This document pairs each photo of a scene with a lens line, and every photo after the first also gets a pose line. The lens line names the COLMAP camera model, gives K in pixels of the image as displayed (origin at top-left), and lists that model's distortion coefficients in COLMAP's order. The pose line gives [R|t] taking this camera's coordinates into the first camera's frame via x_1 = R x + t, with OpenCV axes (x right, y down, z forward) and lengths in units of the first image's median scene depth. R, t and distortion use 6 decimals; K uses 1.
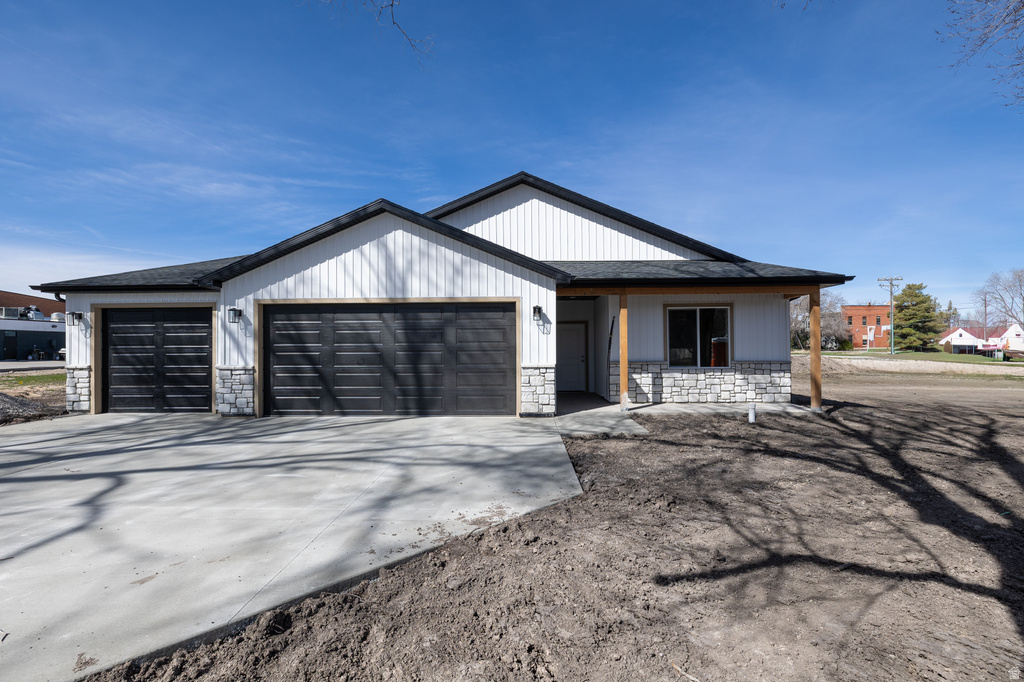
lens RADIAL K [[514.9, 0, 512.0], [0, 514.9, 341.0], [0, 0, 1]] dist [0.014671, -0.000959]
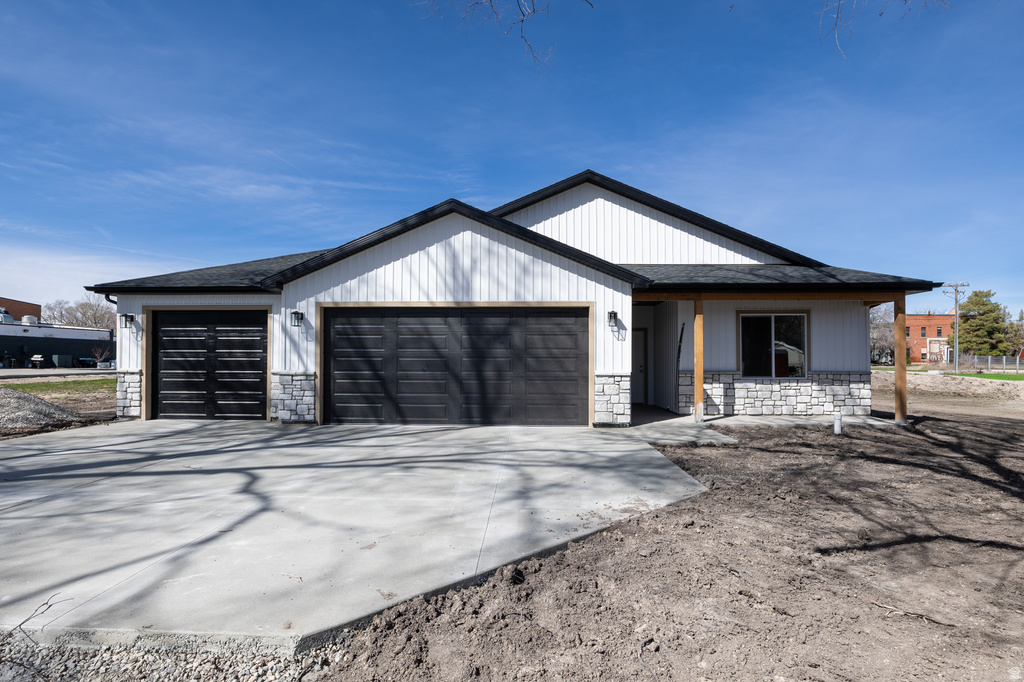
lens RADIAL K [[592.3, 0, 511.1], [0, 592.3, 352.1], [0, 0, 1]] dist [0.000713, 0.003451]
pose [[0.999941, 0.008358, -0.007010, -0.122917], [-0.008358, 0.999965, -0.000035, 0.009138], [0.007009, 0.000093, 0.999975, -0.098391]]
